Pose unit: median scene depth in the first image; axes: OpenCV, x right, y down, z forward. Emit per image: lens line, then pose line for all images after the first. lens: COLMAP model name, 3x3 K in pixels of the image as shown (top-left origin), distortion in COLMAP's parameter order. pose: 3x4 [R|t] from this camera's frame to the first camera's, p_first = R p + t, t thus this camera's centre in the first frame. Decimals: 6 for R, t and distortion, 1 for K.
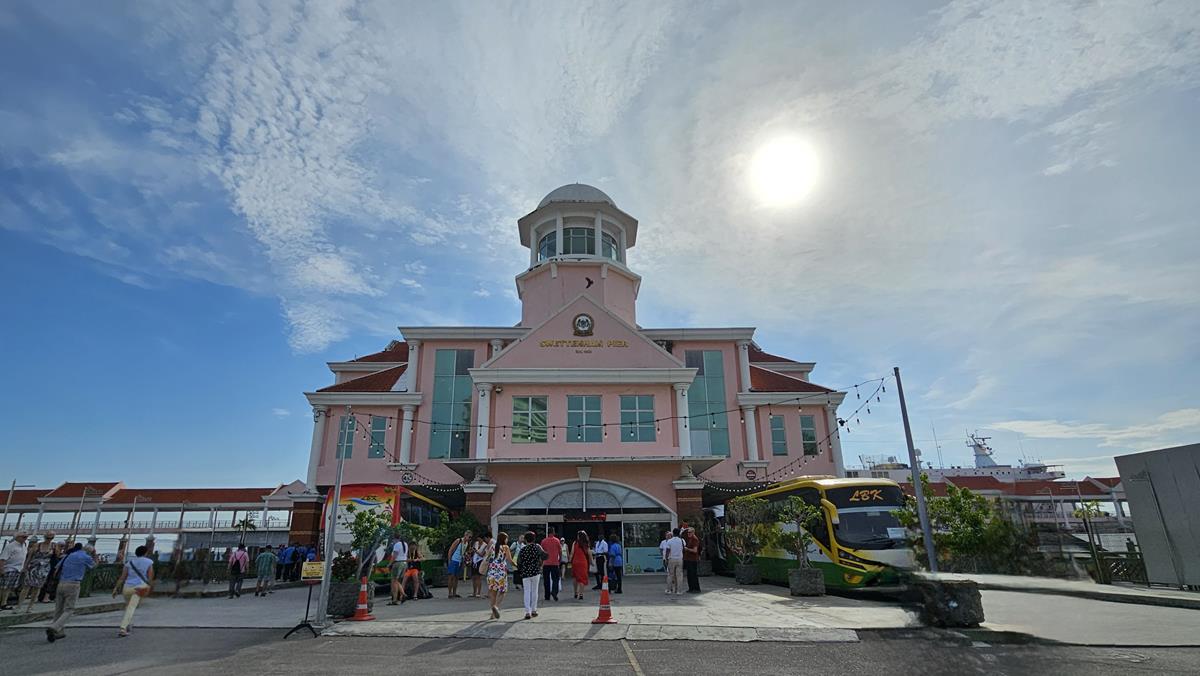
lens RADIAL K [[596.6, 0, 595.3], [0, 596.6, 362.0], [0, 0, 1]] dist [-0.022826, 0.000028]
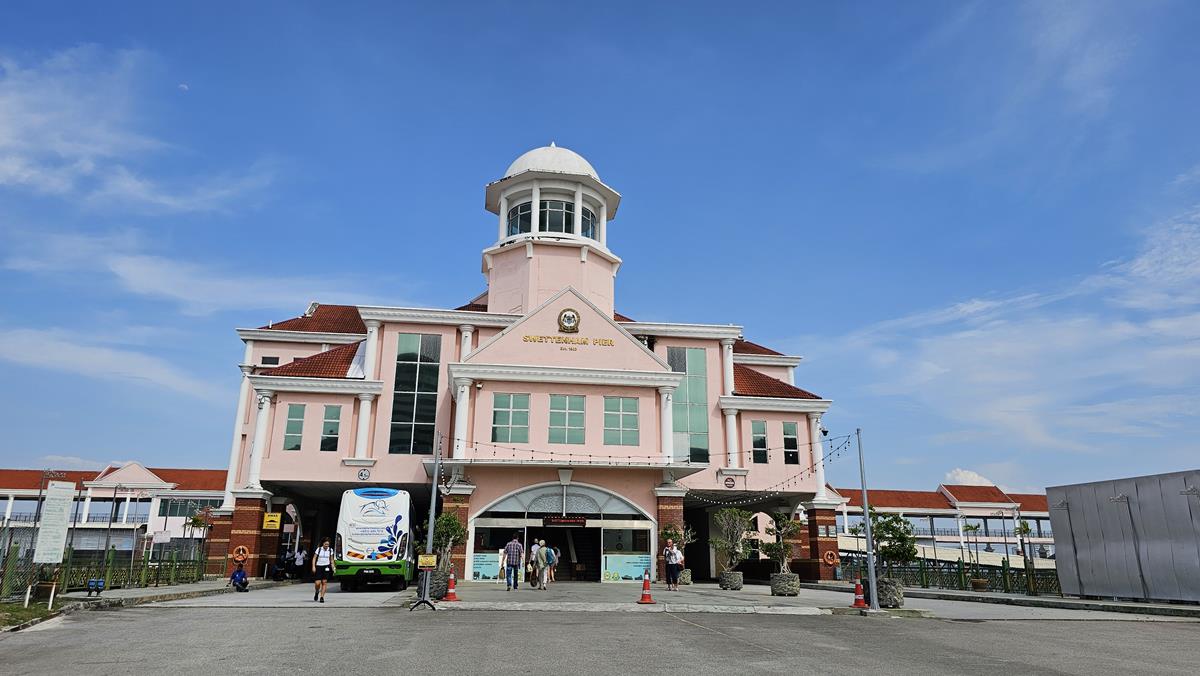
lens RADIAL K [[787.9, 0, 600.0], [0, 787.9, 338.0], [0, 0, 1]] dist [0.035157, -0.002835]
pose [[0.992260, 0.054406, 0.111620, -0.102754], [-0.057716, 0.997977, 0.026642, -0.066299], [-0.109945, -0.032878, 0.993394, -0.237790]]
